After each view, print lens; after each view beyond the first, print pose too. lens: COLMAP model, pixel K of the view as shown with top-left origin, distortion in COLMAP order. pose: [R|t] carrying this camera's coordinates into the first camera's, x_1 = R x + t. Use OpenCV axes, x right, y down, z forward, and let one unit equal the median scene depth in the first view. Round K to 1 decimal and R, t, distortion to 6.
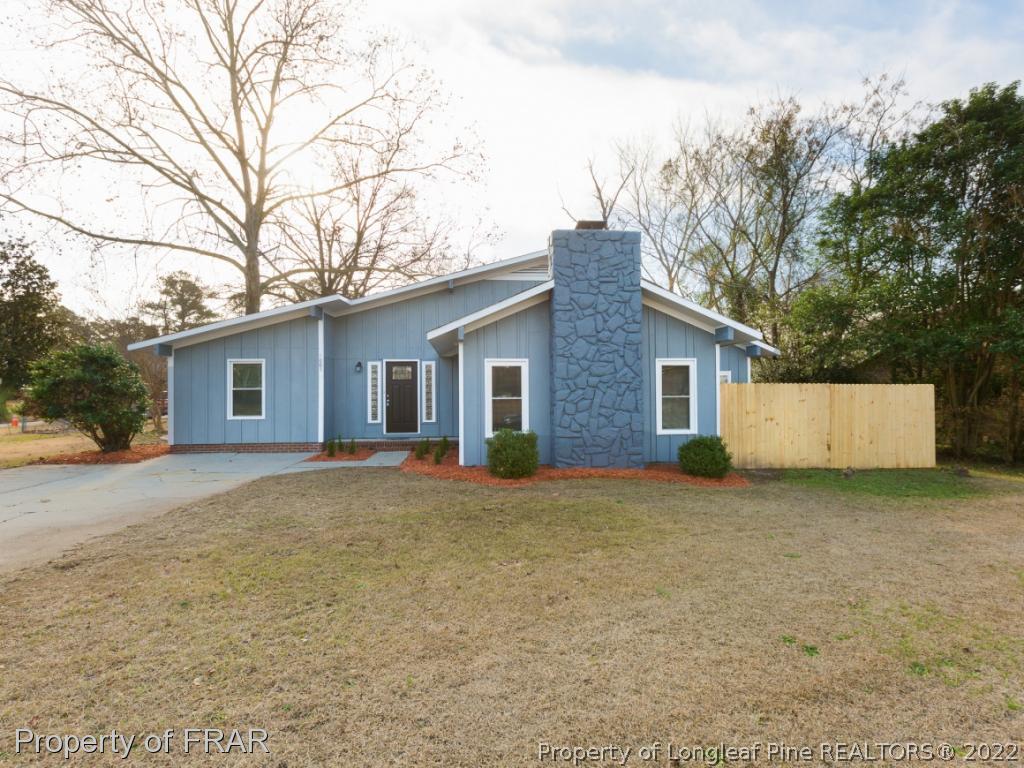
lens RADIAL K [[508.7, 0, 512.0], [0, 508.7, 384.0], [0, 0, 1]] dist [-0.000340, 0.000045]
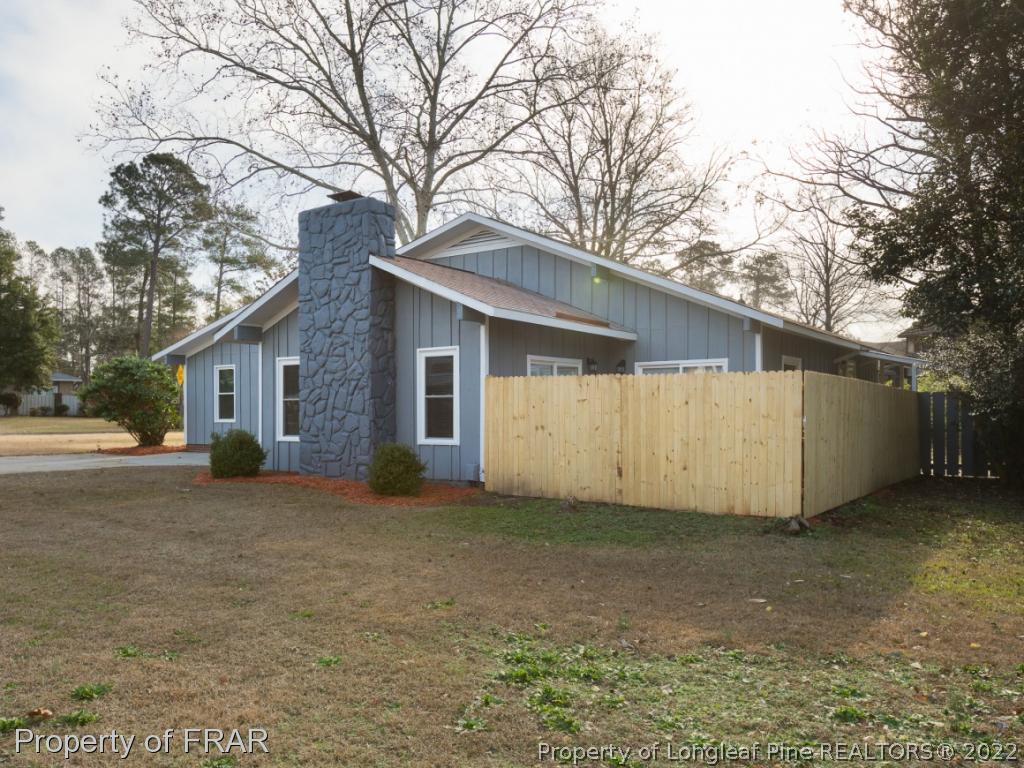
lens RADIAL K [[753.1, 0, 512.2], [0, 753.1, 398.8], [0, 0, 1]] dist [0.055767, 0.000258]
pose [[0.788194, -0.005846, -0.615399, 1.199911], [0.012689, 0.999897, 0.006753, 0.023857], [0.615296, -0.013132, 0.788187, 0.165778]]
